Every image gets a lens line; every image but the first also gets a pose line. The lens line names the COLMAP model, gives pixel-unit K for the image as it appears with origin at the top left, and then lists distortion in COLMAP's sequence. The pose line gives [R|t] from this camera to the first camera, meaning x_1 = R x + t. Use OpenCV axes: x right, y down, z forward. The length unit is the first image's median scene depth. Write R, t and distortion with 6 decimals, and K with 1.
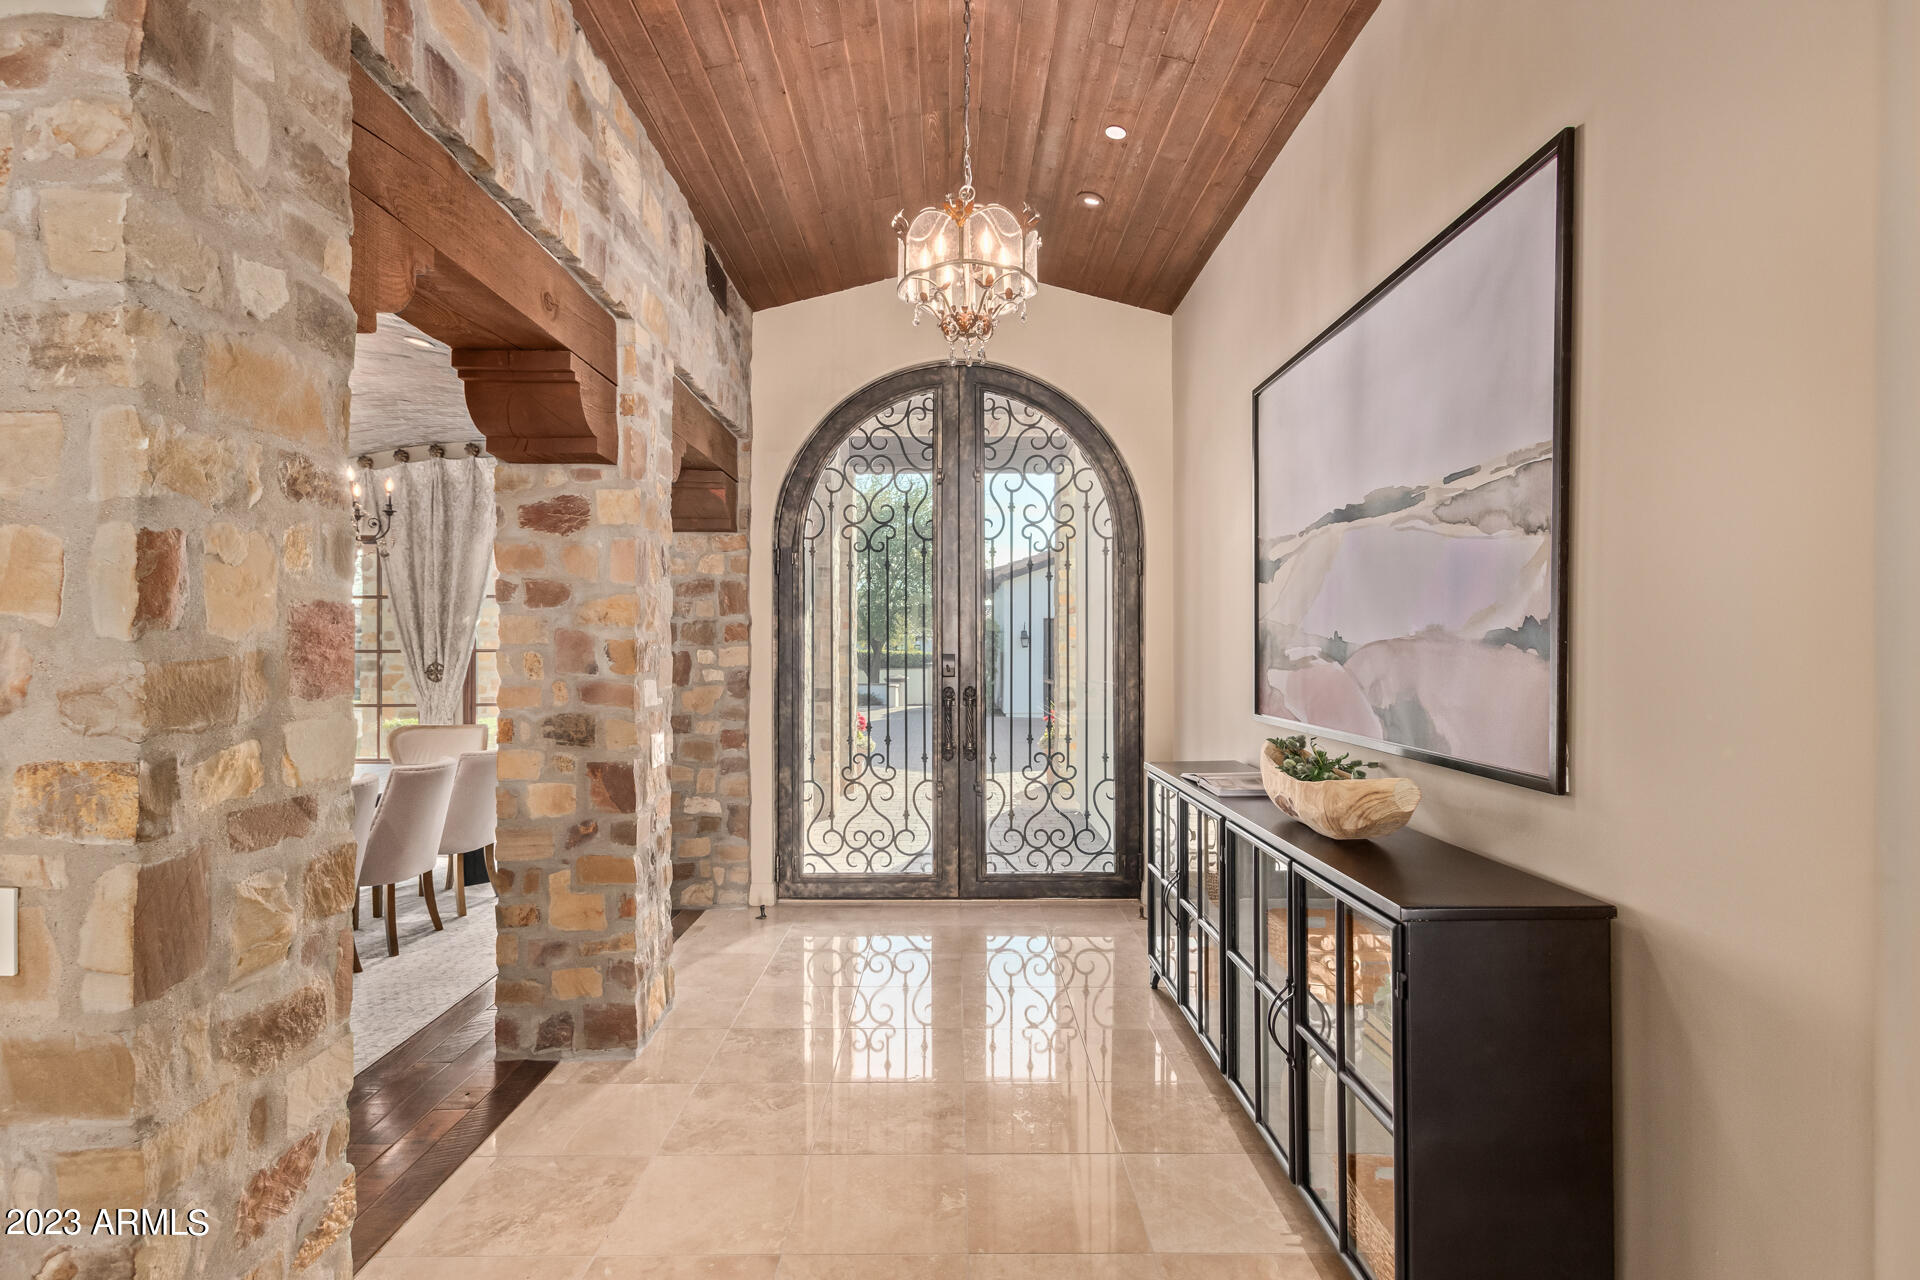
lens RADIAL K [[932.8, 0, 956.9], [0, 932.8, 647.0], [0, 0, 1]] dist [0.014537, -0.007044]
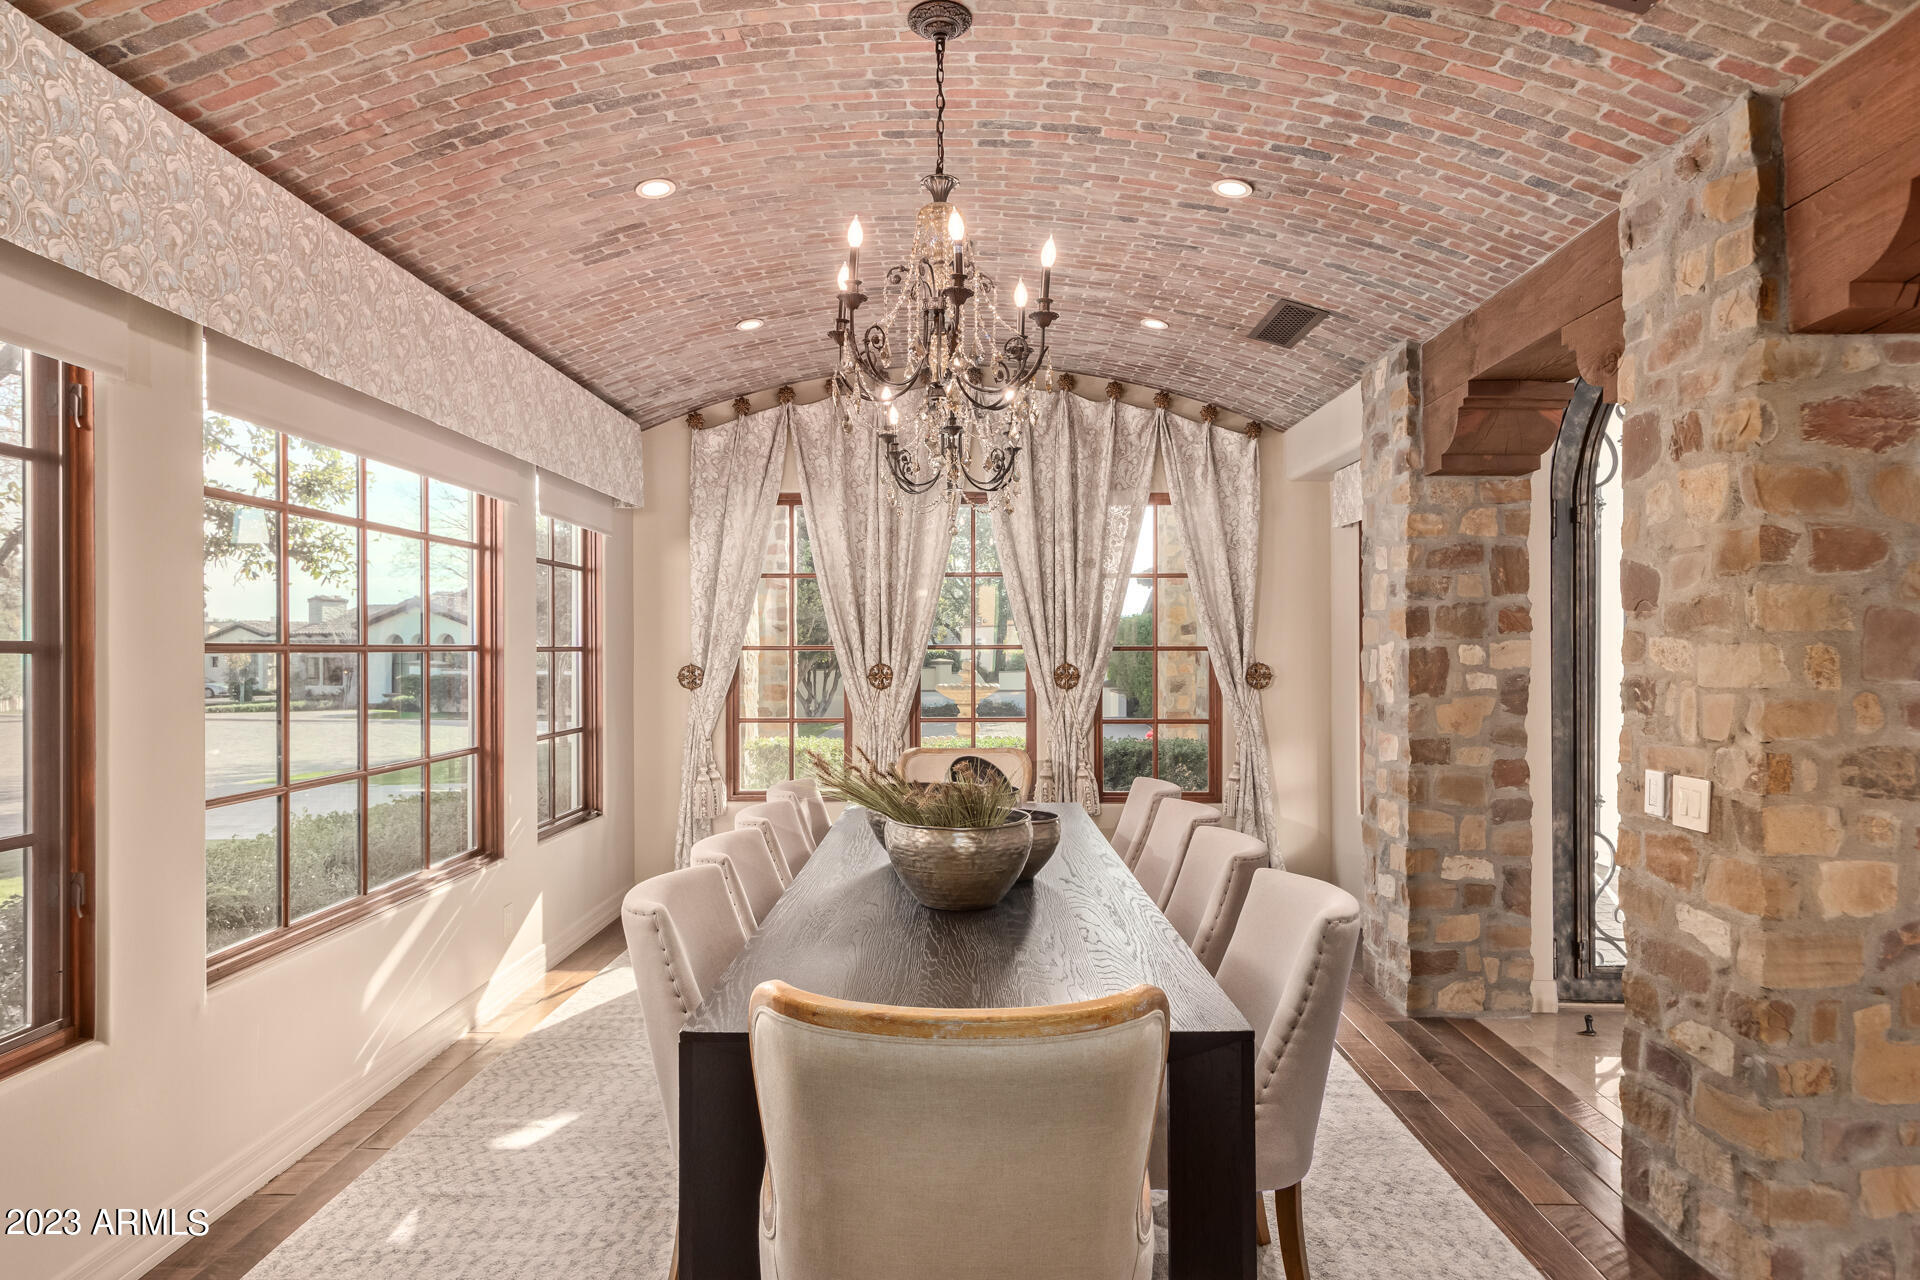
lens RADIAL K [[1097.1, 0, 960.7], [0, 1097.1, 646.7], [0, 0, 1]] dist [0.009107, -0.000502]
pose [[0.999807, 0.000132, -0.019625, -0.635790], [-0.000124, 1.000000, 0.000403, 0.004105], [0.019625, -0.000401, 0.999807, 0.173396]]
